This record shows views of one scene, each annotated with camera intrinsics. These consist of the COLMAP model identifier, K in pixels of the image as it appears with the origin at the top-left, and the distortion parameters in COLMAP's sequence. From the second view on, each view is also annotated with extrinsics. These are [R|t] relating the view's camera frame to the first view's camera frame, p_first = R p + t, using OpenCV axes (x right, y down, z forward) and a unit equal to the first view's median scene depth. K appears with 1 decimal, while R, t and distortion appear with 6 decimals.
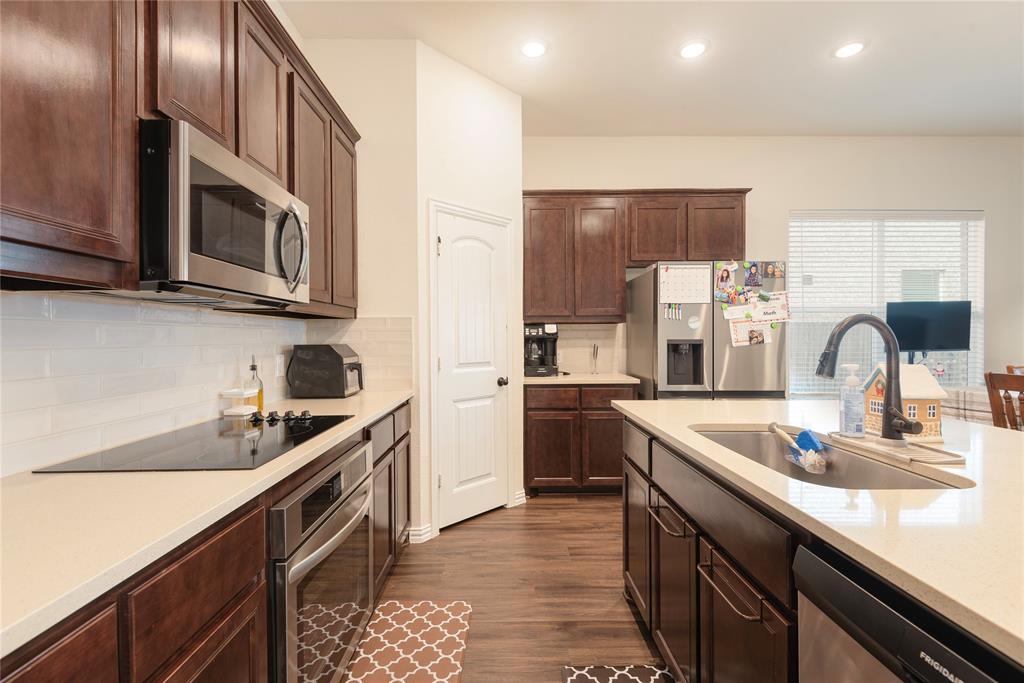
lens RADIAL K [[459.7, 0, 510.4], [0, 459.7, 340.7], [0, 0, 1]] dist [0.031693, -0.020247]
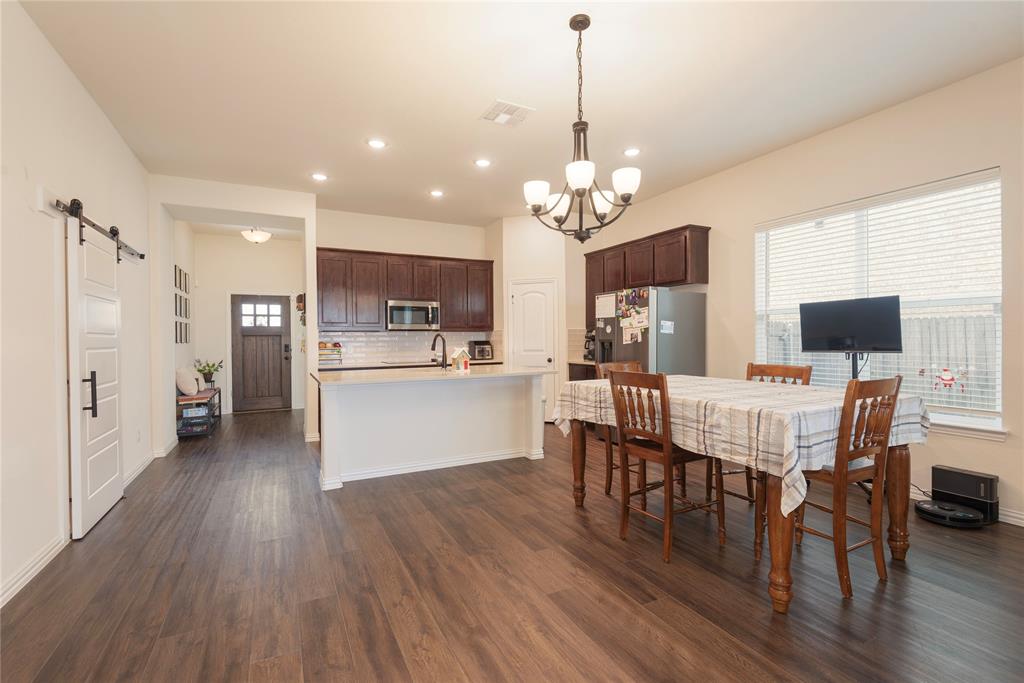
lens RADIAL K [[459.7, 0, 510.4], [0, 459.7, 340.7], [0, 0, 1]] dist [0.031693, -0.020247]
pose [[0.437827, 0.006078, -0.899039, 1.700698], [-0.000106, 0.999977, 0.006708, -0.009212], [0.899059, -0.002842, 0.437818, -0.036505]]
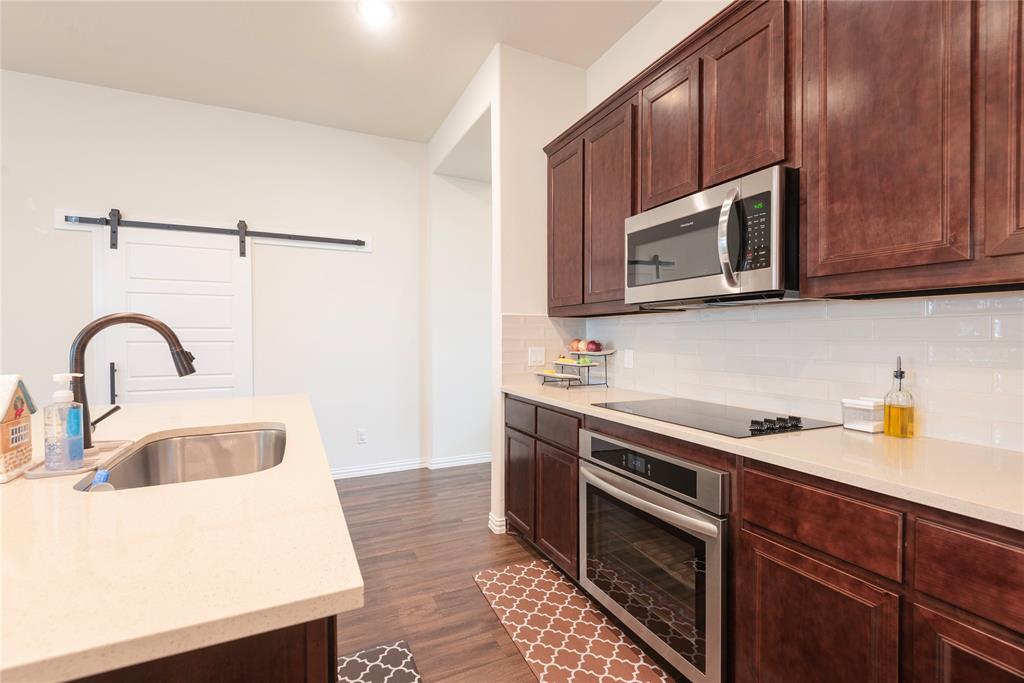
lens RADIAL K [[459.7, 0, 510.4], [0, 459.7, 340.7], [0, 0, 1]] dist [0.031693, -0.020247]
pose [[-0.912666, 0.013198, -0.408494, 0.177810], [0.005539, 0.999786, 0.019928, -0.006027], [0.408669, 0.015925, -0.912544, 0.873586]]
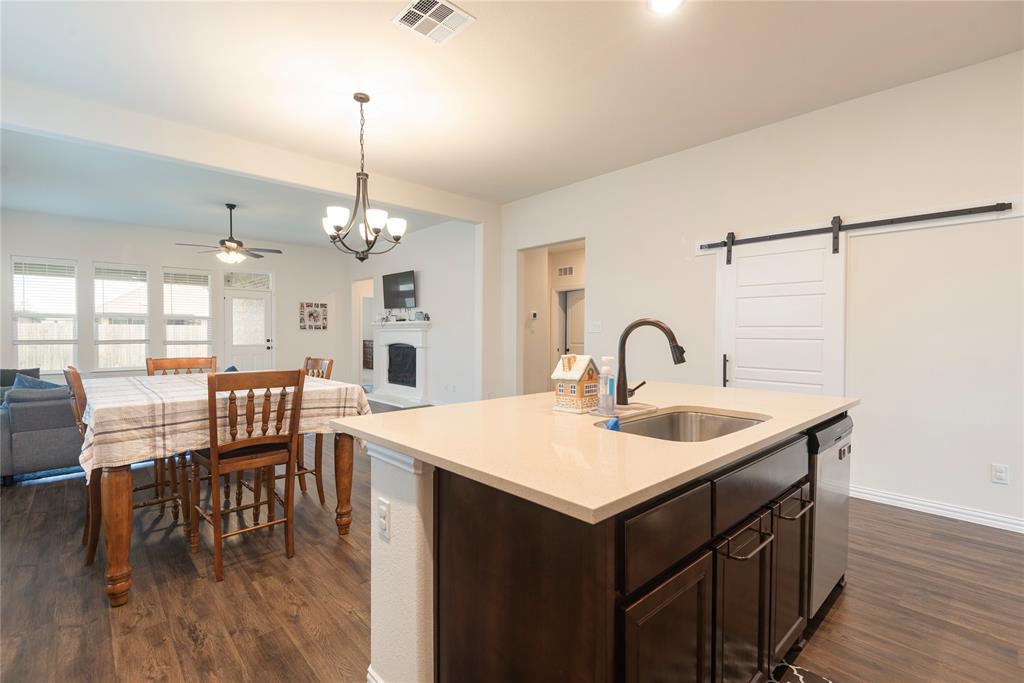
lens RADIAL K [[459.7, 0, 510.4], [0, 459.7, 340.7], [0, 0, 1]] dist [0.031693, -0.020247]
pose [[-0.667192, -0.010677, 0.744809, -0.006664], [0.004556, 0.999820, 0.018414, -0.007259], [-0.744872, 0.015679, -0.667023, 0.892866]]
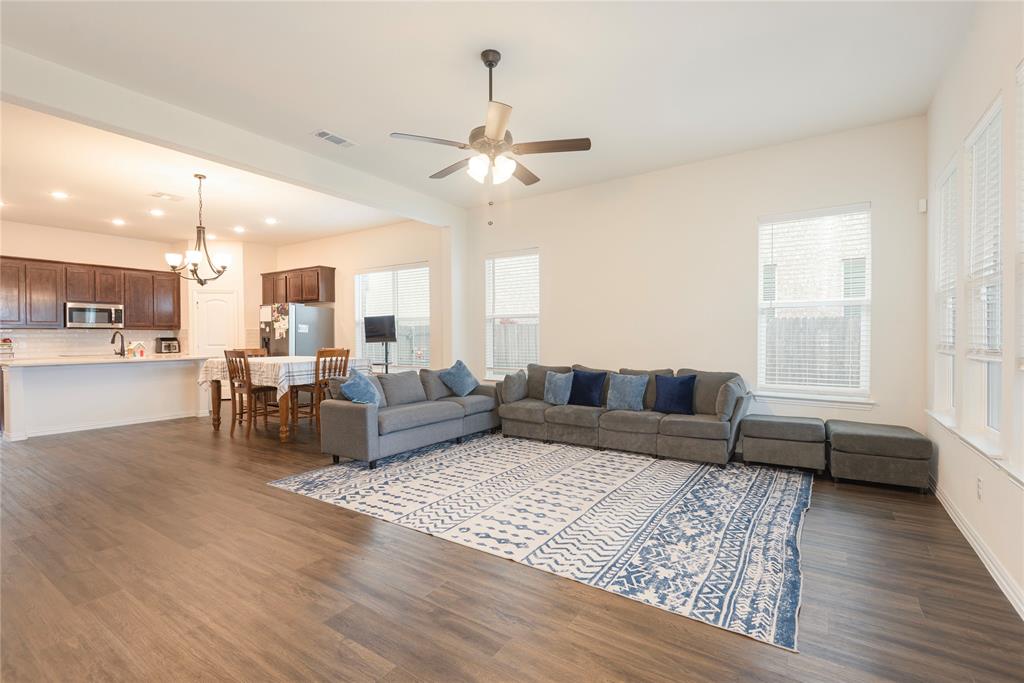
lens RADIAL K [[459.7, 0, 510.4], [0, 459.7, 340.7], [0, 0, 1]] dist [0.031693, -0.020247]
pose [[0.821646, 0.004541, -0.569980, 2.832325], [-0.002546, 0.999988, 0.004297, 0.006965], [0.569993, -0.002080, 0.821647, -0.288222]]
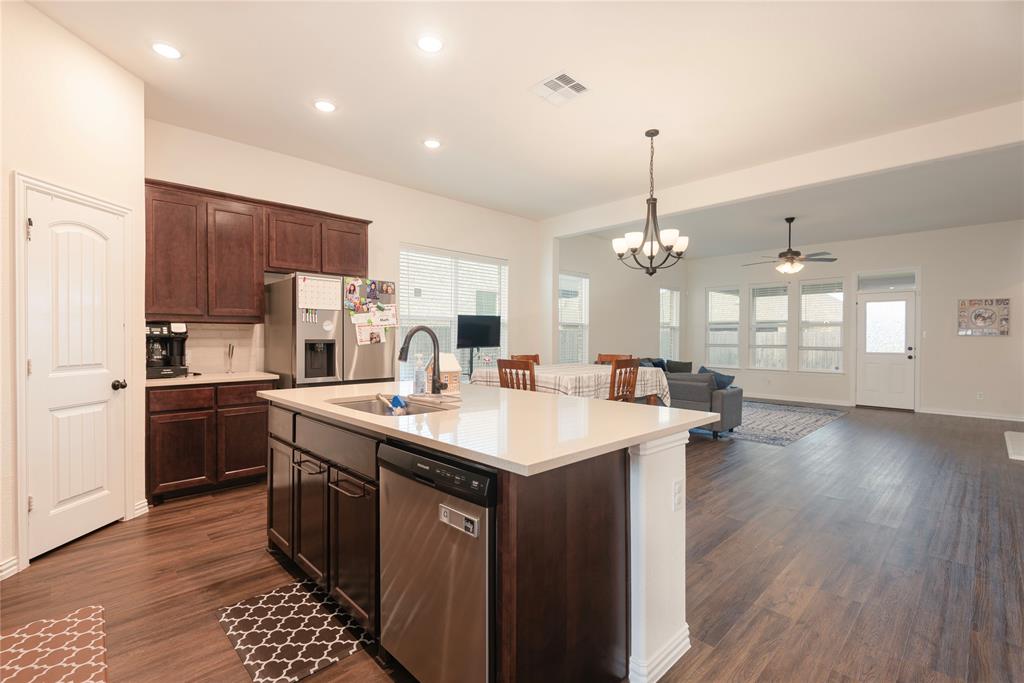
lens RADIAL K [[459.7, 0, 510.4], [0, 459.7, 340.7], [0, 0, 1]] dist [0.031693, -0.020247]
pose [[0.728281, 0.001562, 0.685277, -0.083683], [-0.001071, 0.999999, -0.001141, 0.001318], [-0.685278, 0.000097, 0.728281, -0.210726]]
